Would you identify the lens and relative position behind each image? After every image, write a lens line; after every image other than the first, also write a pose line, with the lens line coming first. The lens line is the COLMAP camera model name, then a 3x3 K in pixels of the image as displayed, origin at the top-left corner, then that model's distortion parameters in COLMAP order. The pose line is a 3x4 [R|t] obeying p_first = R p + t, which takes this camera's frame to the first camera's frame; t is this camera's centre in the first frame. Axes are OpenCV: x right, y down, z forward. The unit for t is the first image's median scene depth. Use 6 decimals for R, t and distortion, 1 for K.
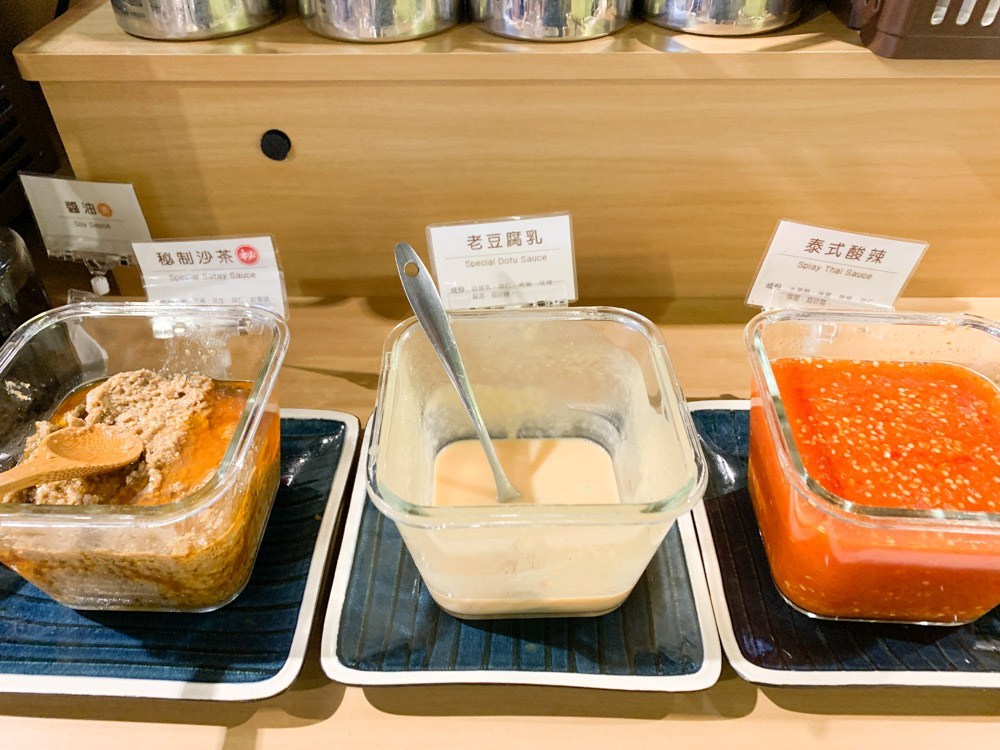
lens RADIAL K [[755.5, 0, 494.5], [0, 755.5, 367.2], [0, 0, 1]] dist [0.027207, -0.026477]
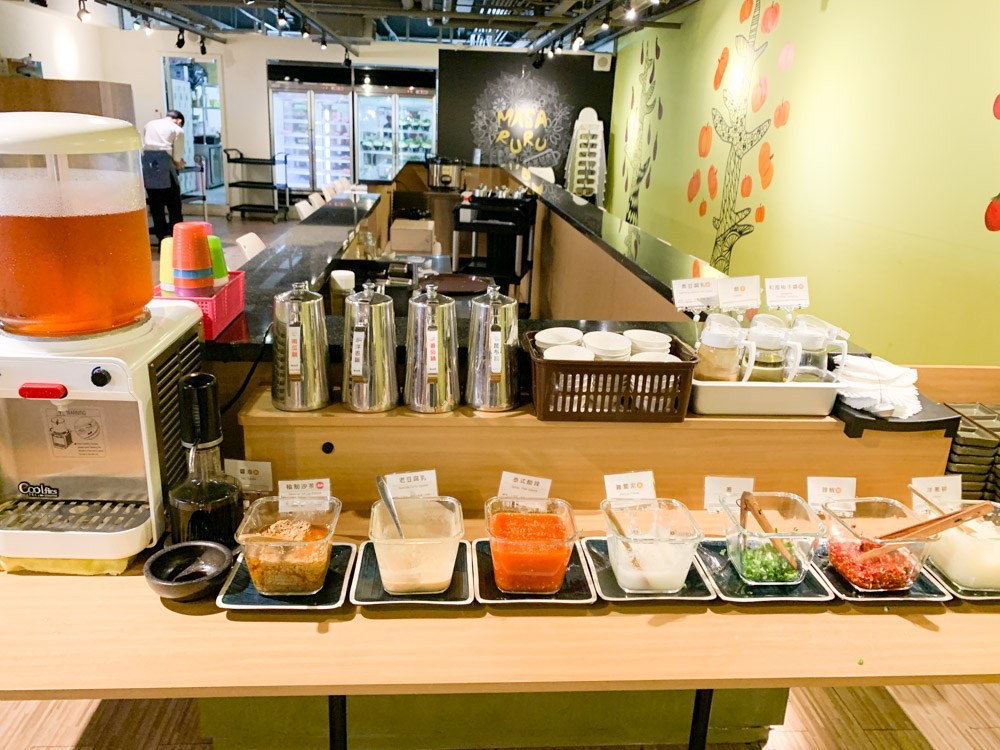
lens RADIAL K [[755.5, 0, 495.0], [0, 755.5, 372.1], [0, 0, 1]] dist [0.027207, -0.026477]
pose [[0.996309, 0.013019, 0.084849, 0.073382], [0.021055, 0.921178, -0.388571, 0.563268], [-0.083220, 0.388923, 0.917504, -1.765659]]
